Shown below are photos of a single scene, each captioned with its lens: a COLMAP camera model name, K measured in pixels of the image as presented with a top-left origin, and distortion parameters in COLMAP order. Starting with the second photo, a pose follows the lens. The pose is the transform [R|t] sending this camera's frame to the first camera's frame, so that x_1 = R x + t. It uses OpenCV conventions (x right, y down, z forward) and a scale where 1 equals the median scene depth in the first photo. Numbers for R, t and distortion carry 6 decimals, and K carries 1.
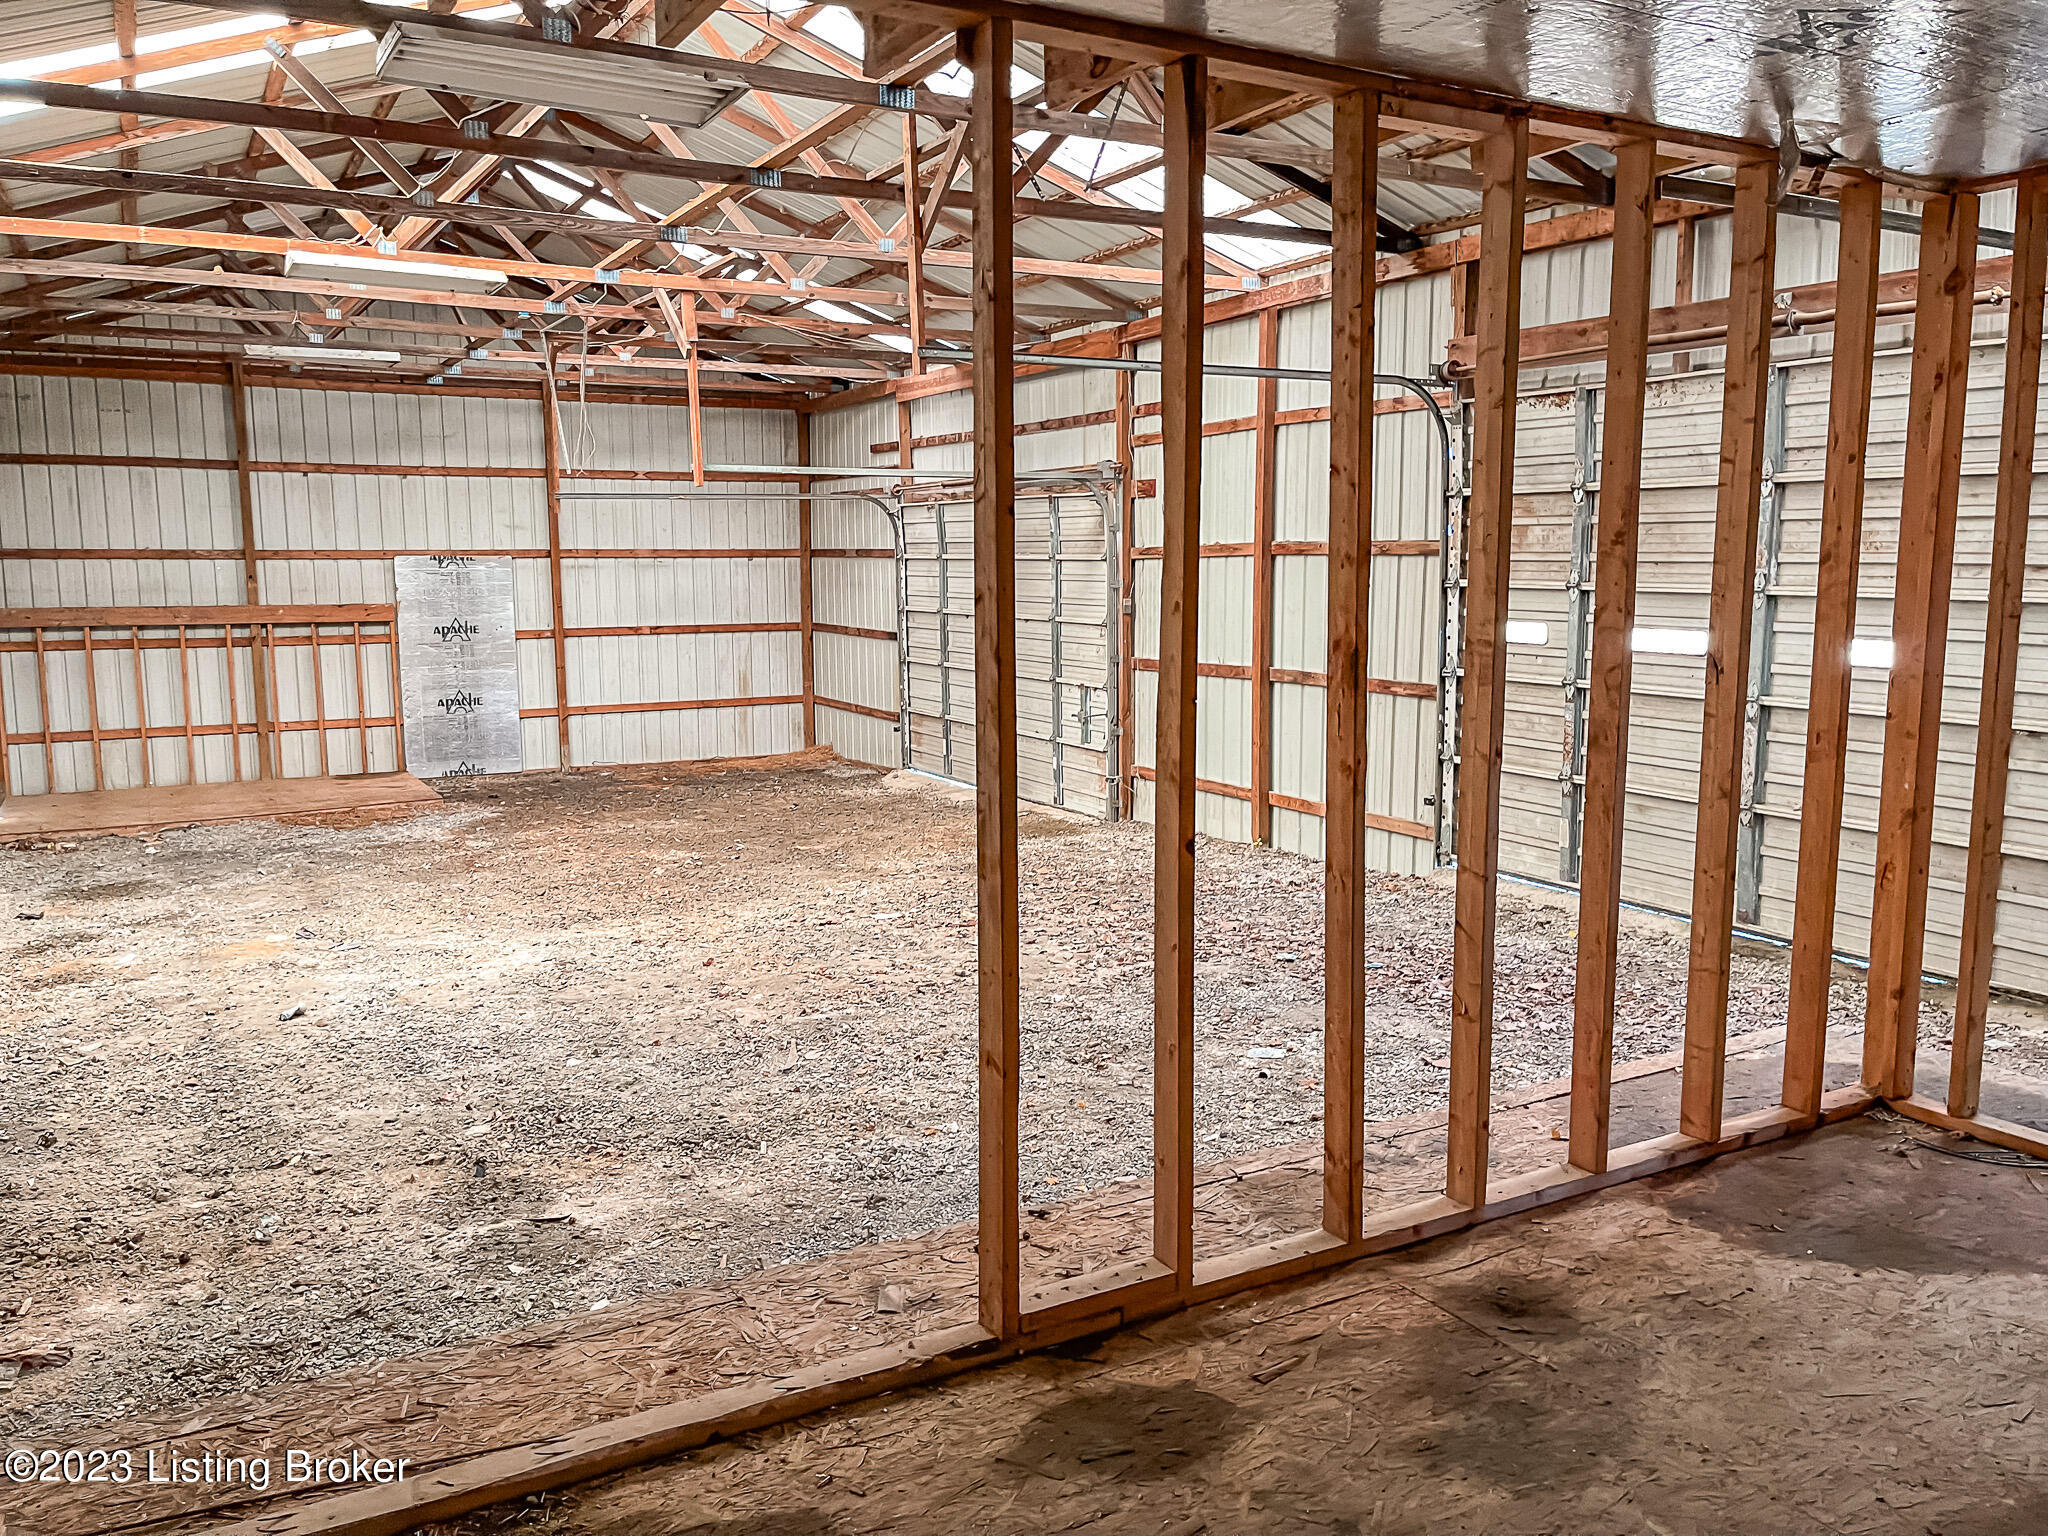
lens RADIAL K [[1569.4, 0, 1024.0], [0, 1569.4, 768.0], [0, 0, 1]] dist [0.003231, 0.001099]
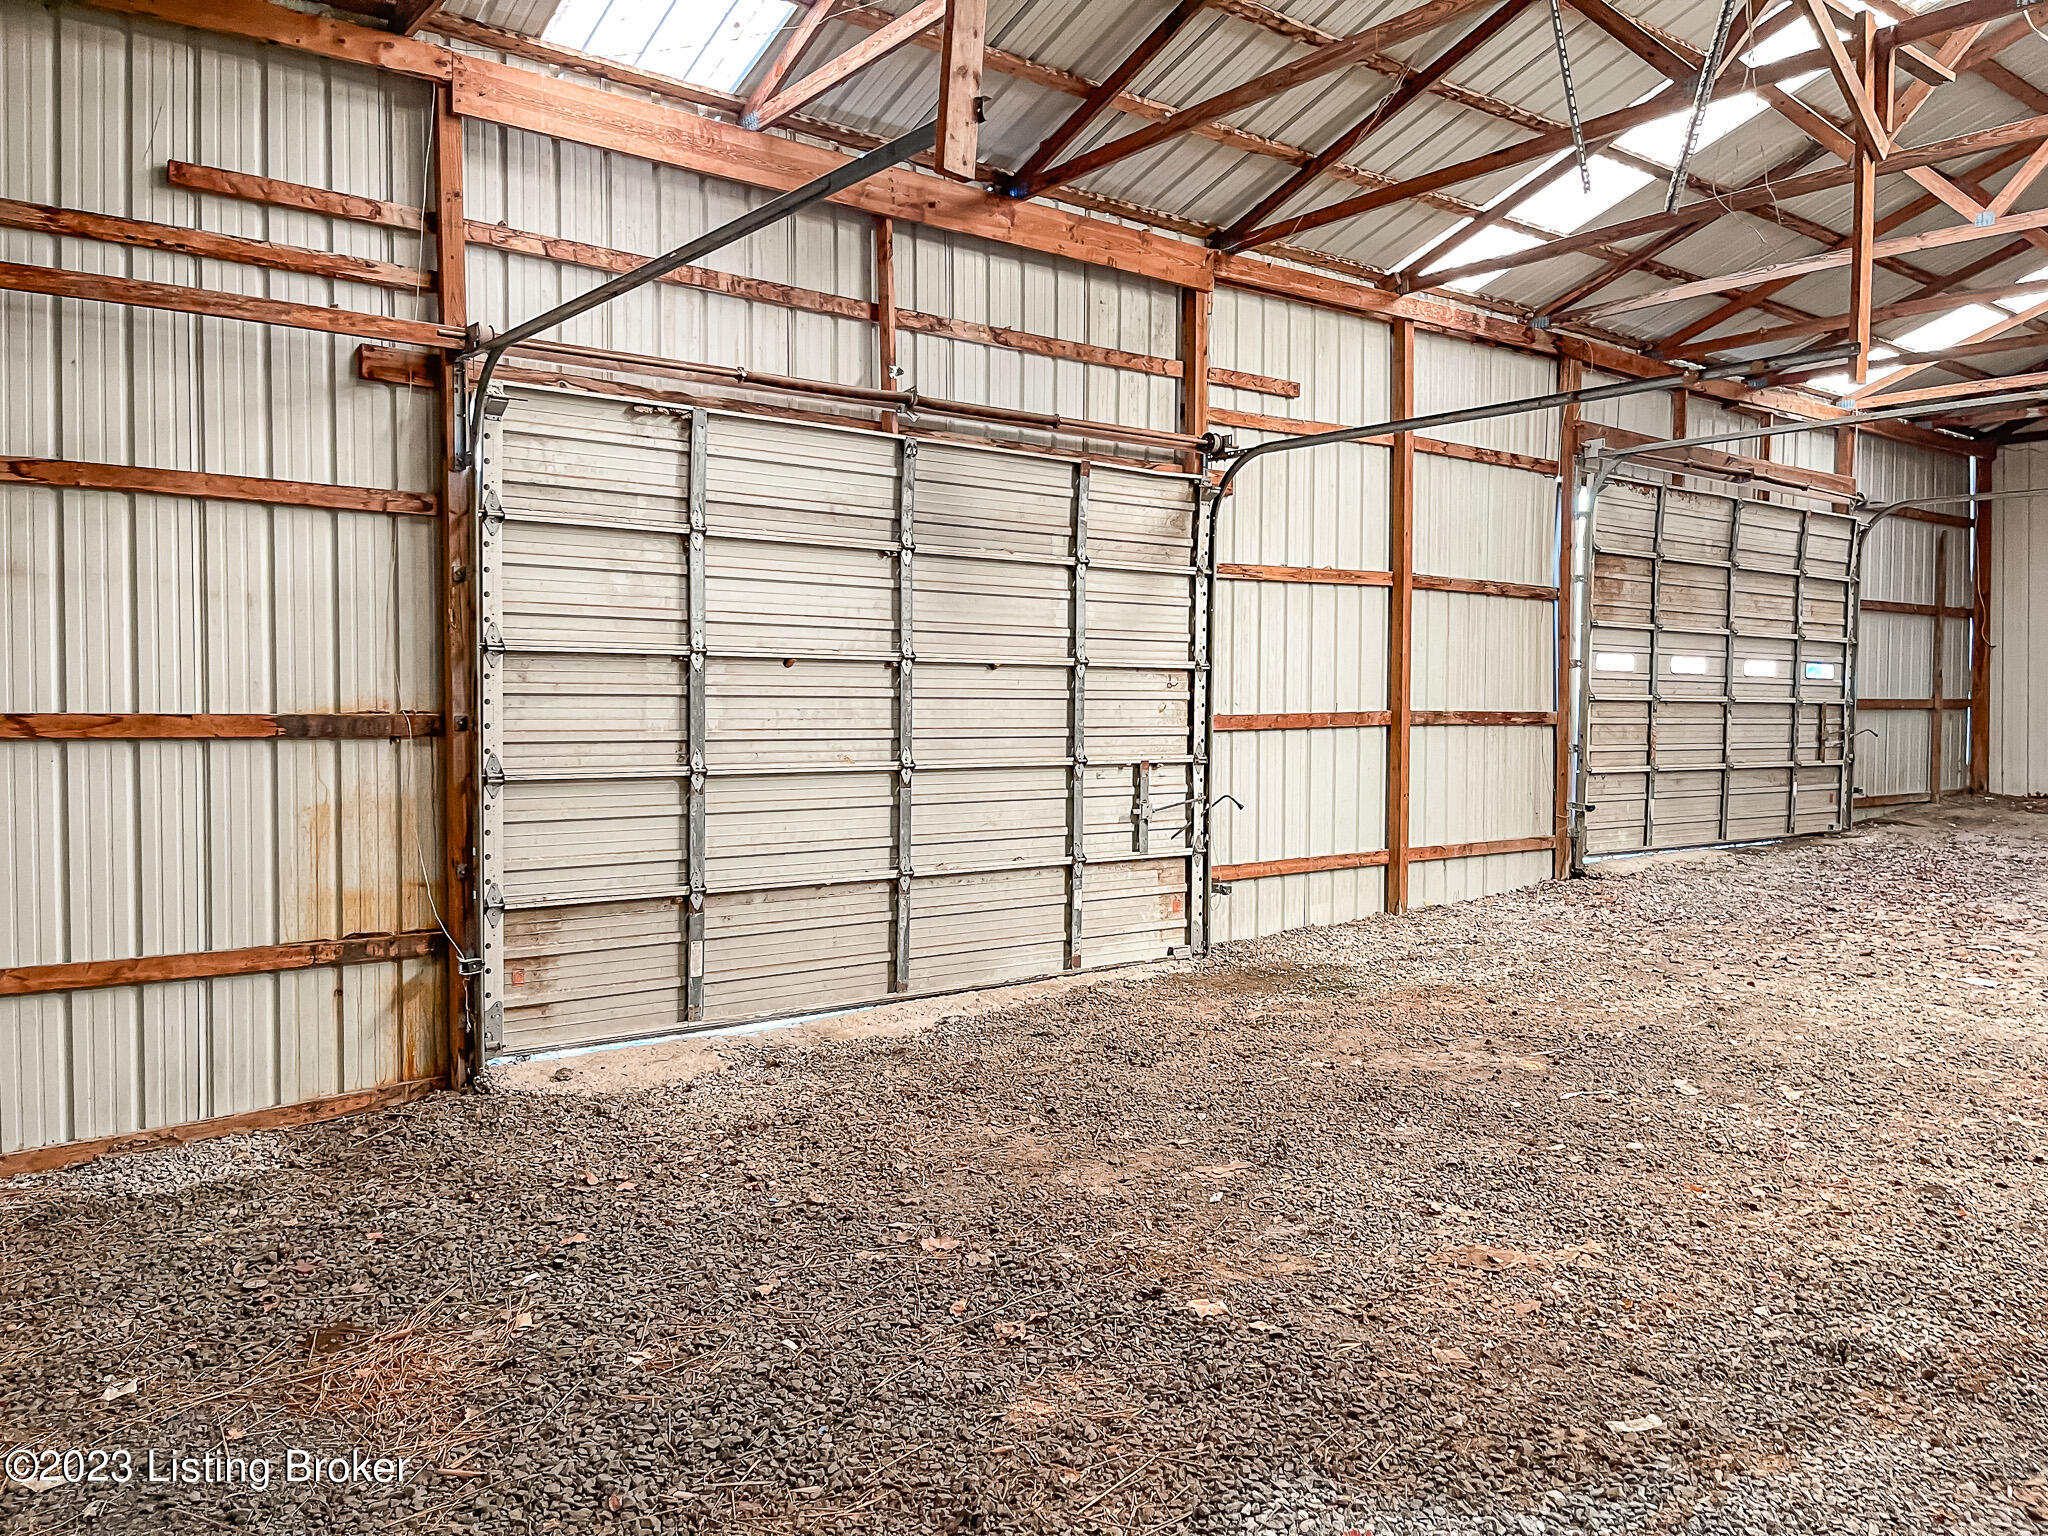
lens RADIAL K [[1569.4, 0, 1024.0], [0, 1569.4, 768.0], [0, 0, 1]] dist [0.003231, 0.001099]
pose [[-0.164297, -0.032892, 0.985862, -0.607953], [0.134792, 0.989320, 0.055471, -0.096089], [-0.977158, 0.142000, -0.158108, 1.178202]]
